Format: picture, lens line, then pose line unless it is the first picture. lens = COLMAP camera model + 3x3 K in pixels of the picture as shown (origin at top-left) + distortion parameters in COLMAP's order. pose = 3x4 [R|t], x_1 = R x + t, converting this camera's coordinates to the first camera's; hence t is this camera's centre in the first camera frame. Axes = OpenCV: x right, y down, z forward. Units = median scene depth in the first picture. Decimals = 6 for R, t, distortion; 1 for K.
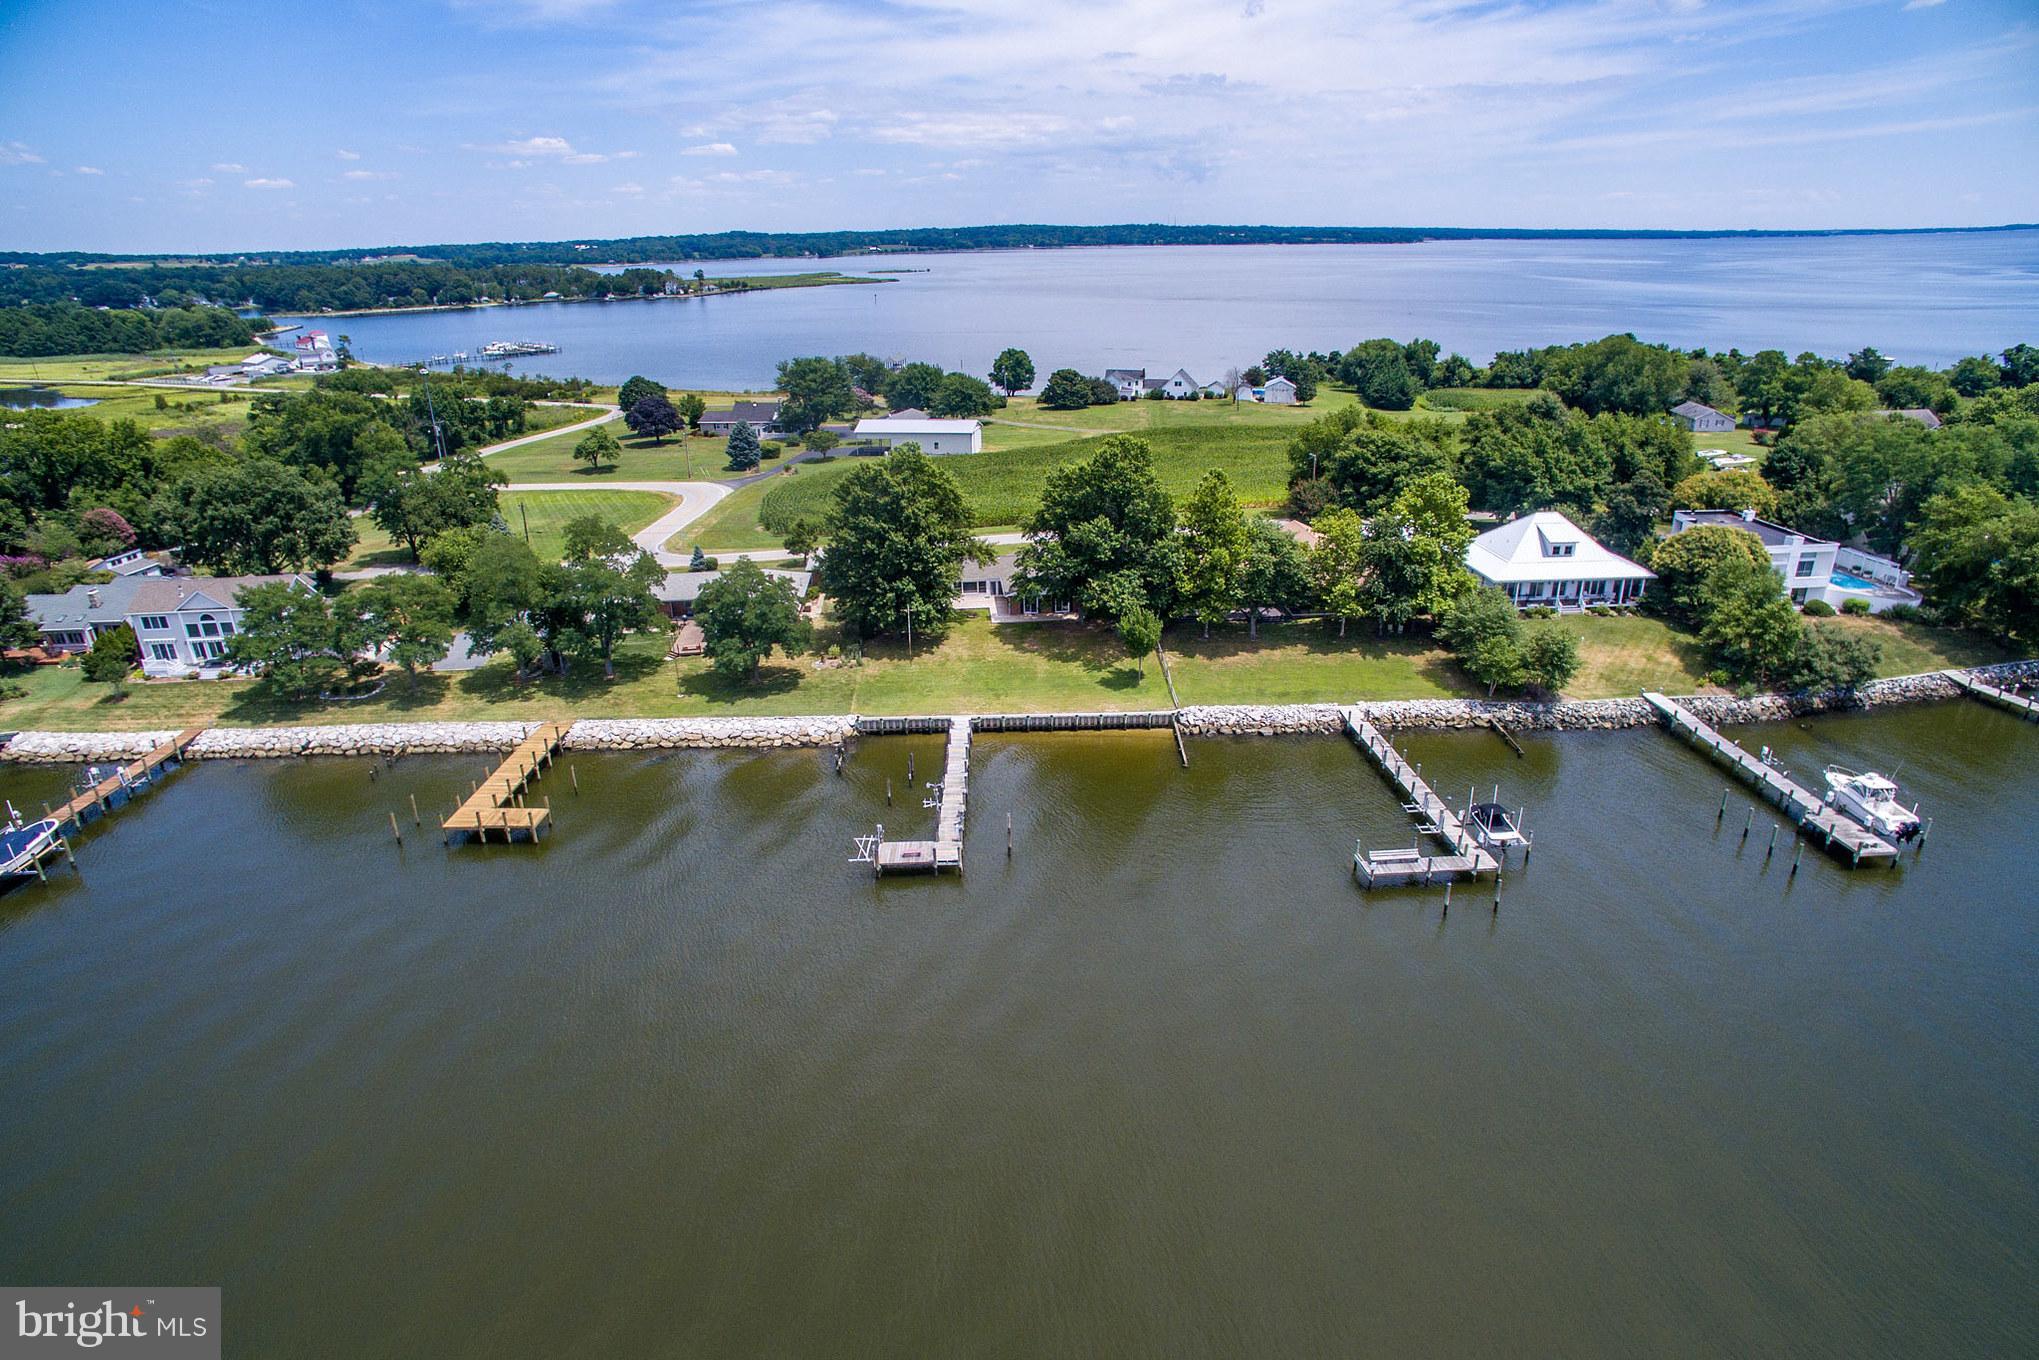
lens RADIAL K [[1195.7, 0, 1017.3], [0, 1195.7, 731.6], [0, 0, 1]] dist [-0.121029, 0.090815]
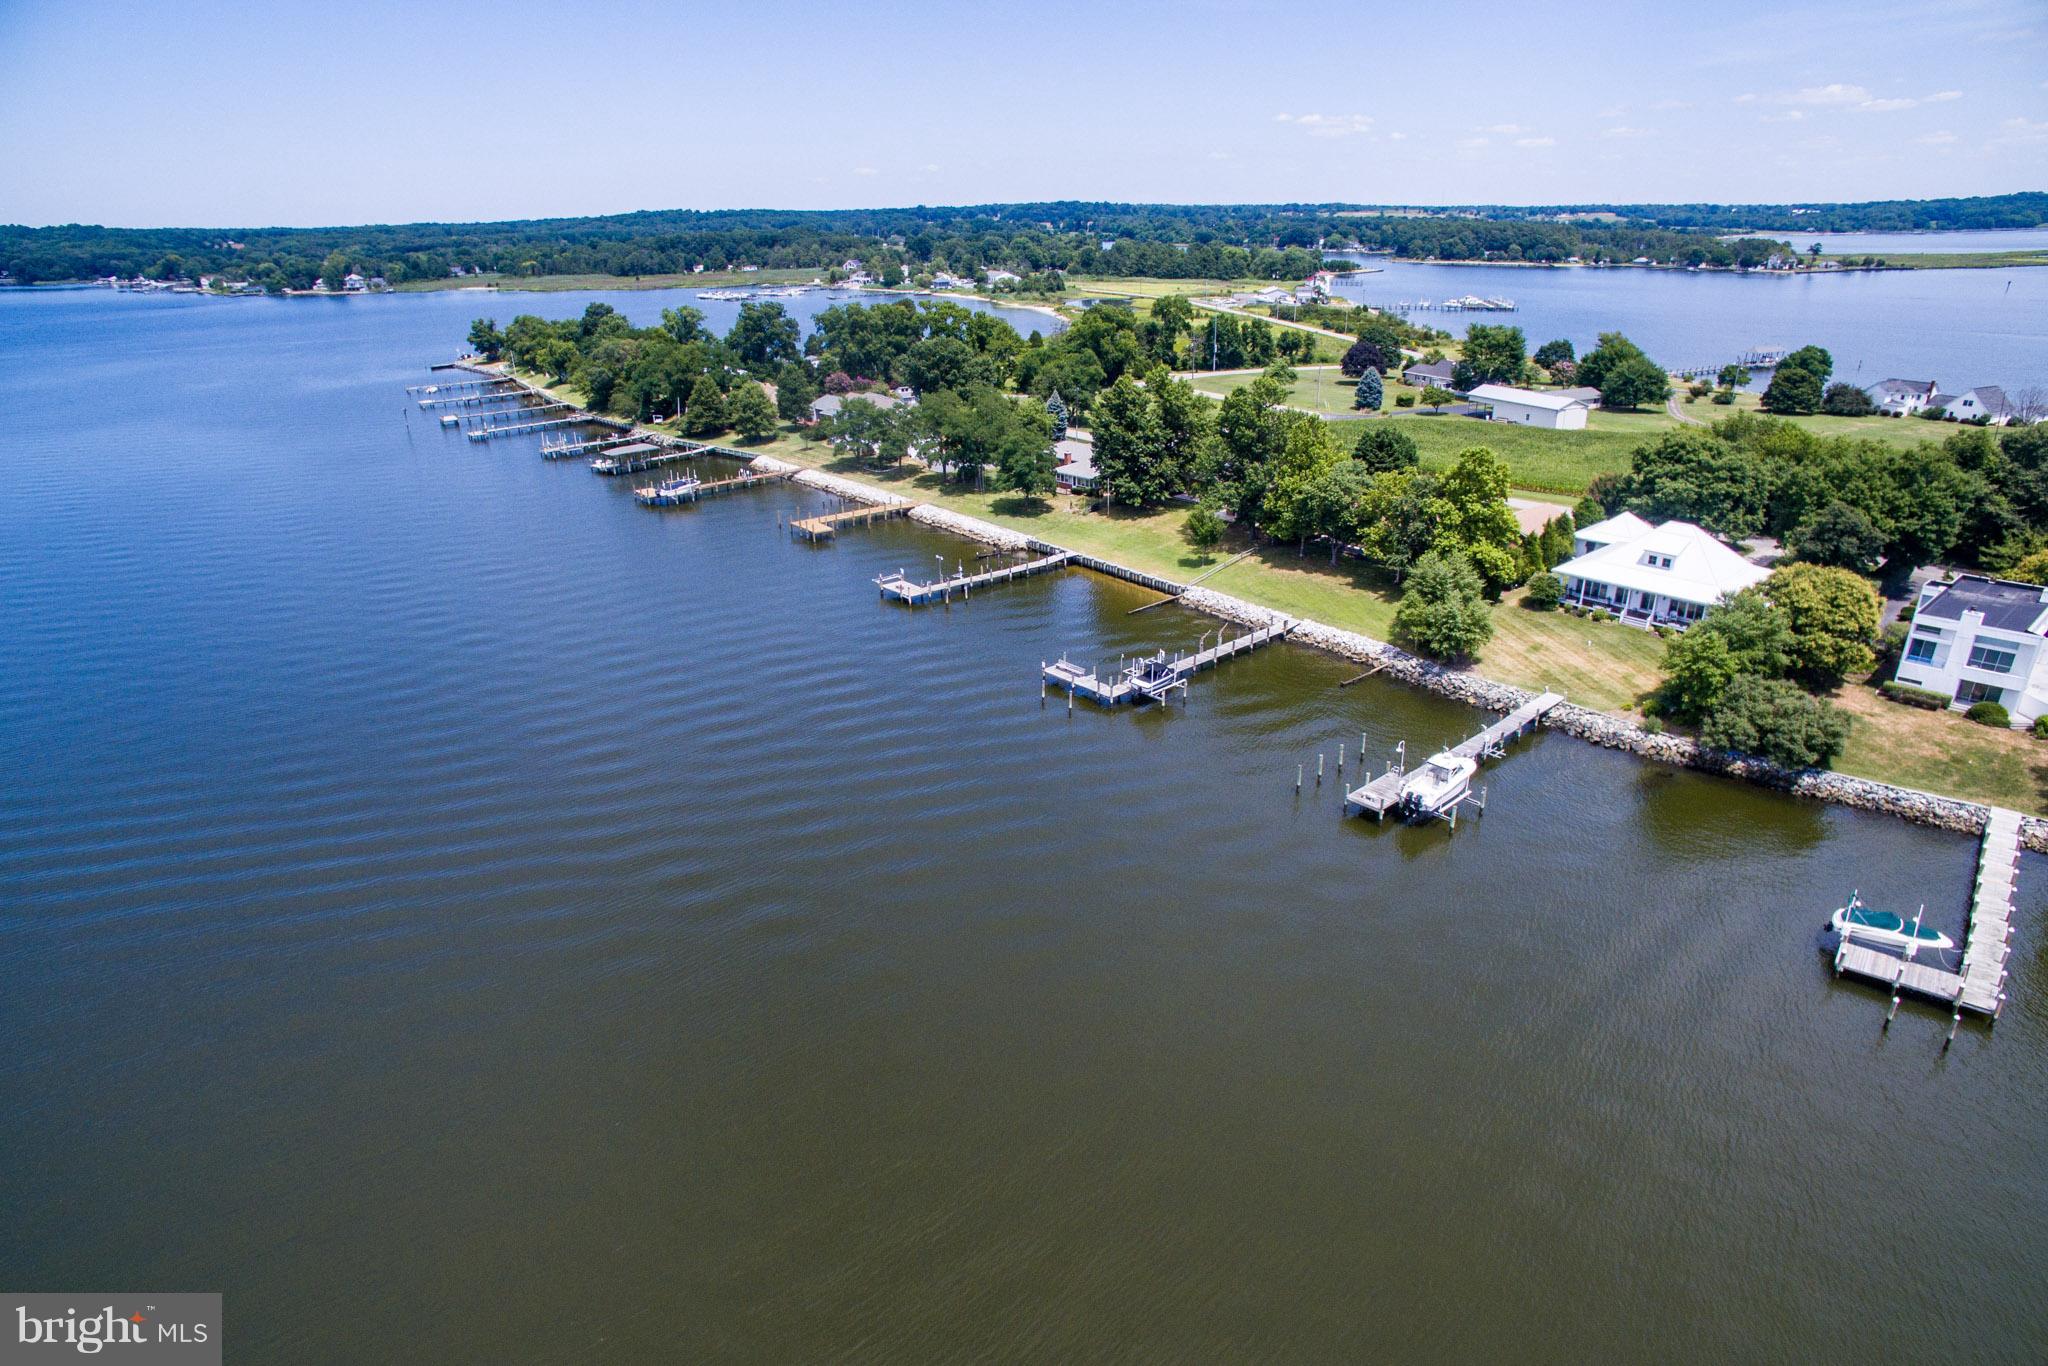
lens RADIAL K [[1200.9, 0, 1021.8], [0, 1200.9, 734.8], [0, 0, 1]] dist [-0.121029, 0.090815]
pose [[0.614872, 0.329440, -0.716520, 0.934430], [-0.306489, 0.936969, 0.167789, -0.028051], [0.726634, 0.116437, 0.677086, 0.018457]]
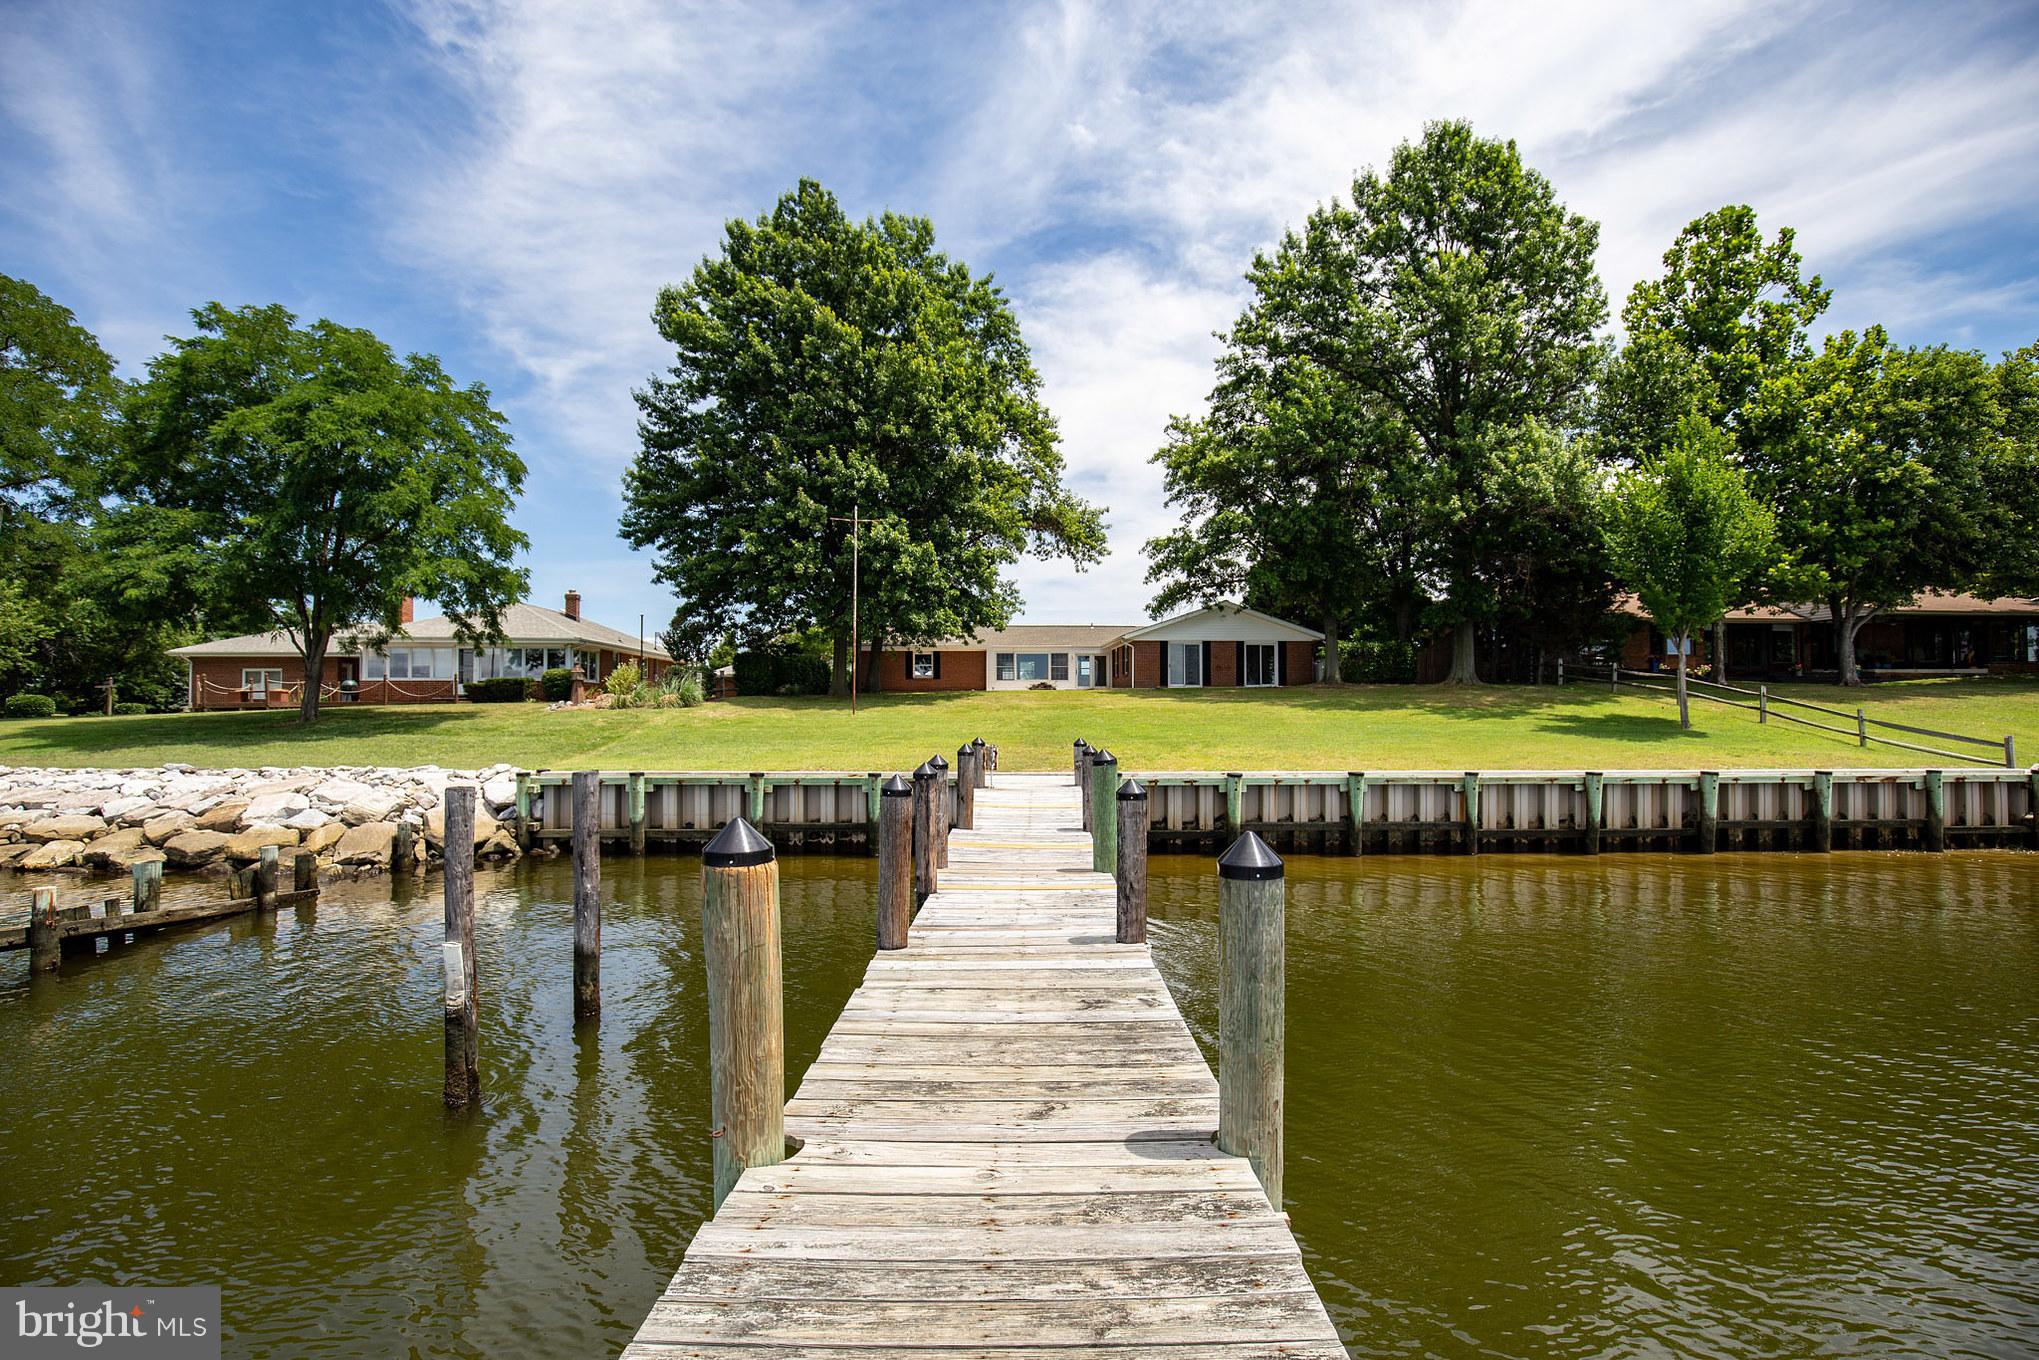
lens RADIAL K [[938.2, 0, 1028.9], [0, 938.2, 683.9], [0, 0, 1]] dist [-0.024156, 0.000035]
pose [[0.999777, 0.016500, -0.013182, -0.041704], [-0.020505, 0.907848, -0.418798, 0.038705], [0.005057, 0.418975, 0.907984, 0.787556]]
